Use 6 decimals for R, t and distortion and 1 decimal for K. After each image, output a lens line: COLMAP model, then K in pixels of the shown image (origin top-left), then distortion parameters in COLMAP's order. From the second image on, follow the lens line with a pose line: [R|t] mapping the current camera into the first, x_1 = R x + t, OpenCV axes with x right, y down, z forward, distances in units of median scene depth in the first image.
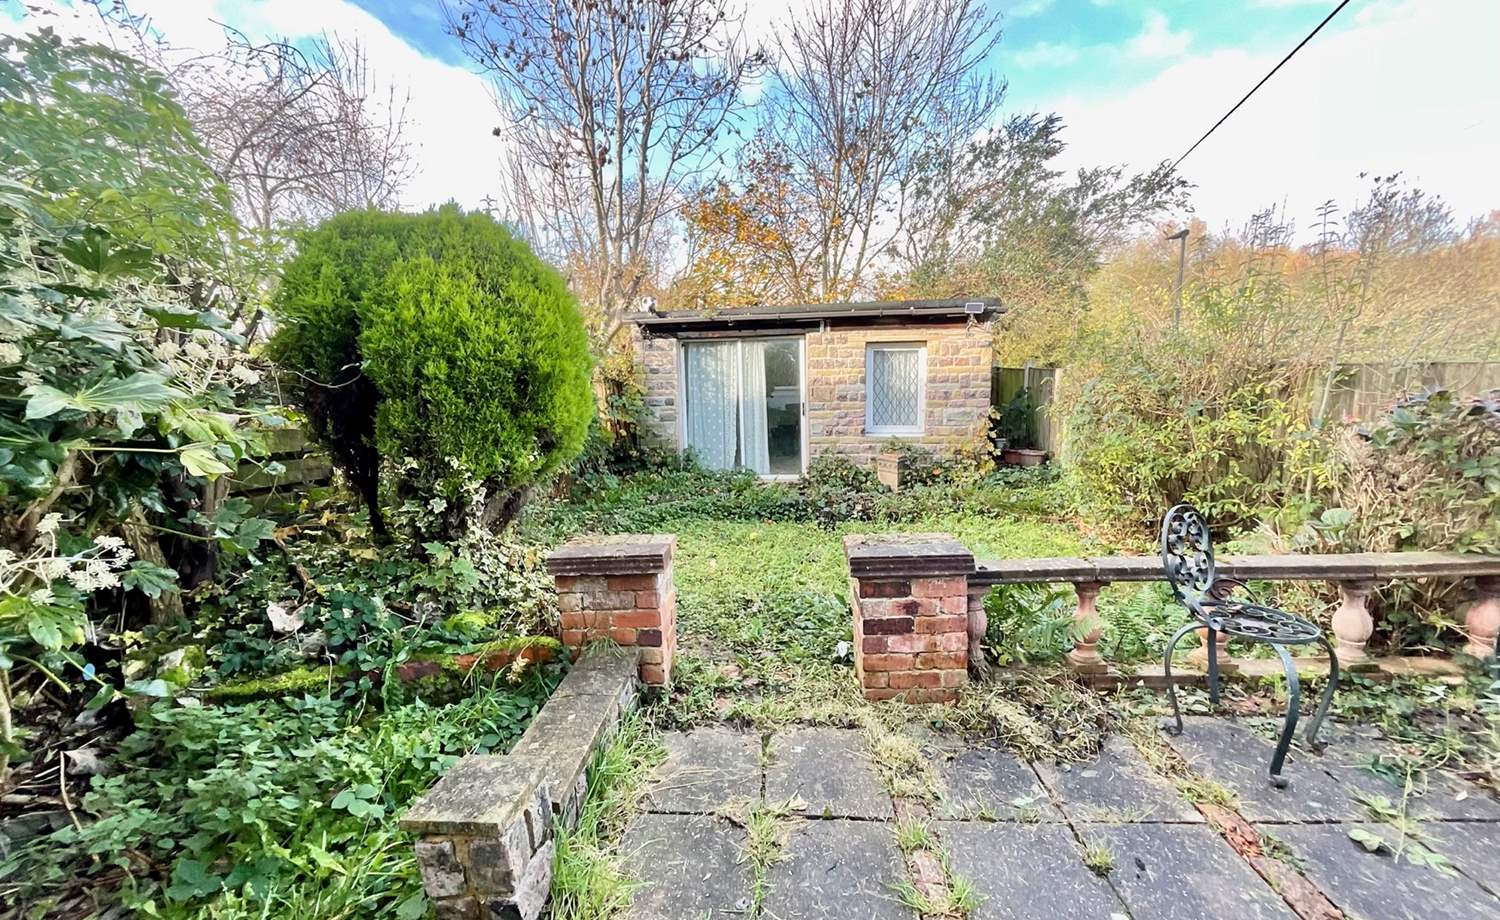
lens RADIAL K [[606.9, 0, 750.5], [0, 606.9, 462.5], [0, 0, 1]] dist [0.000845, -0.000023]
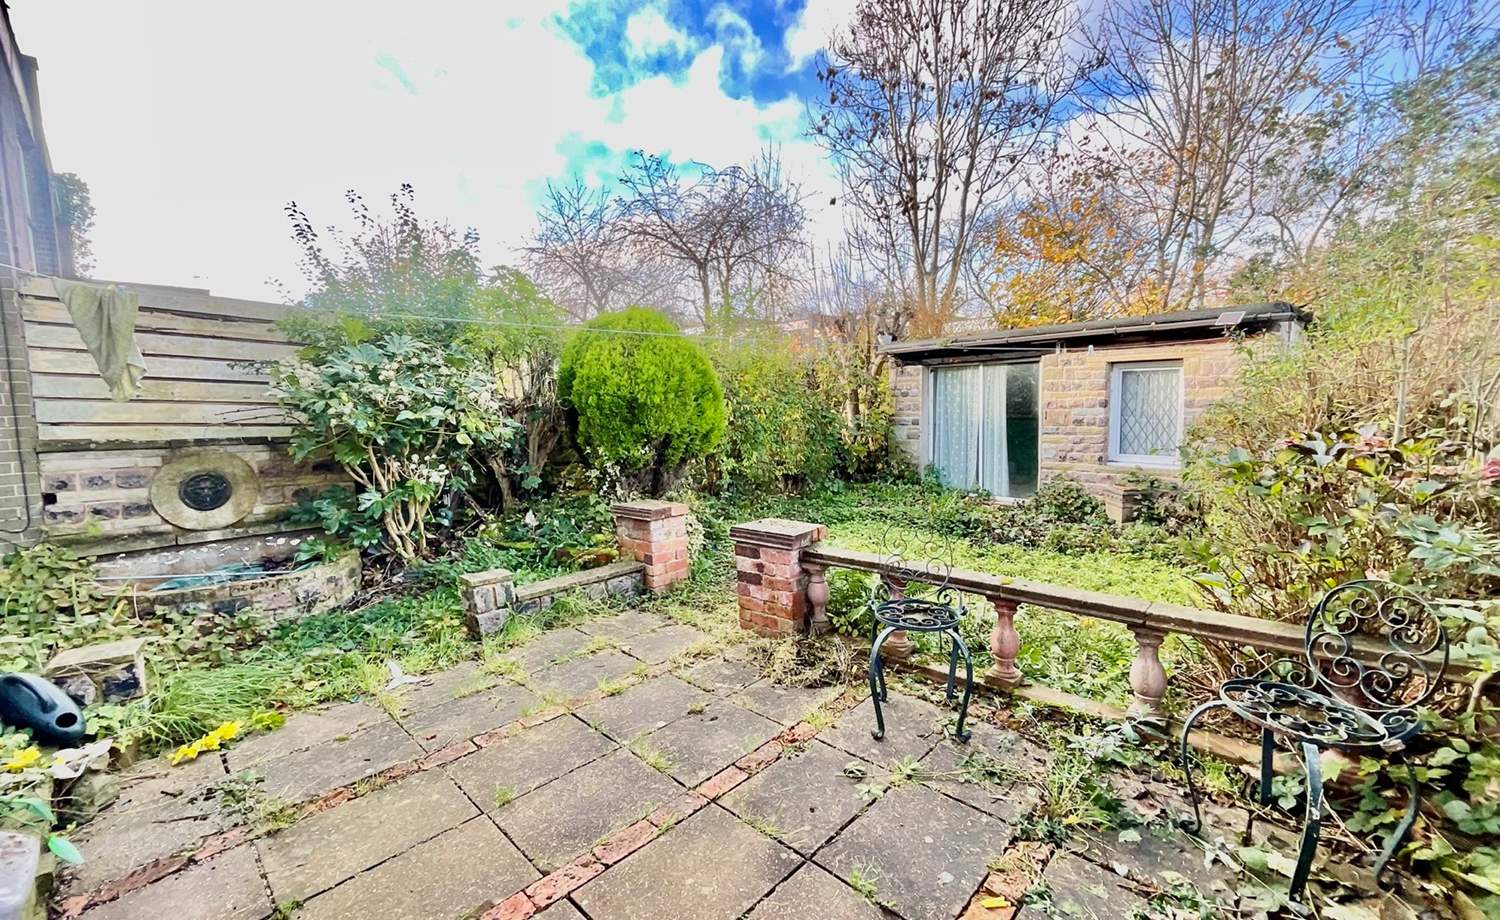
lens RADIAL K [[606.9, 0, 750.5], [0, 606.9, 462.5], [0, 0, 1]] dist [0.000845, -0.000023]
pose [[0.756697, 0.069111, -0.650102, 0.388264], [-0.087202, 0.996181, 0.004401, -0.004131], [0.647924, 0.053360, 0.759834, -0.040245]]
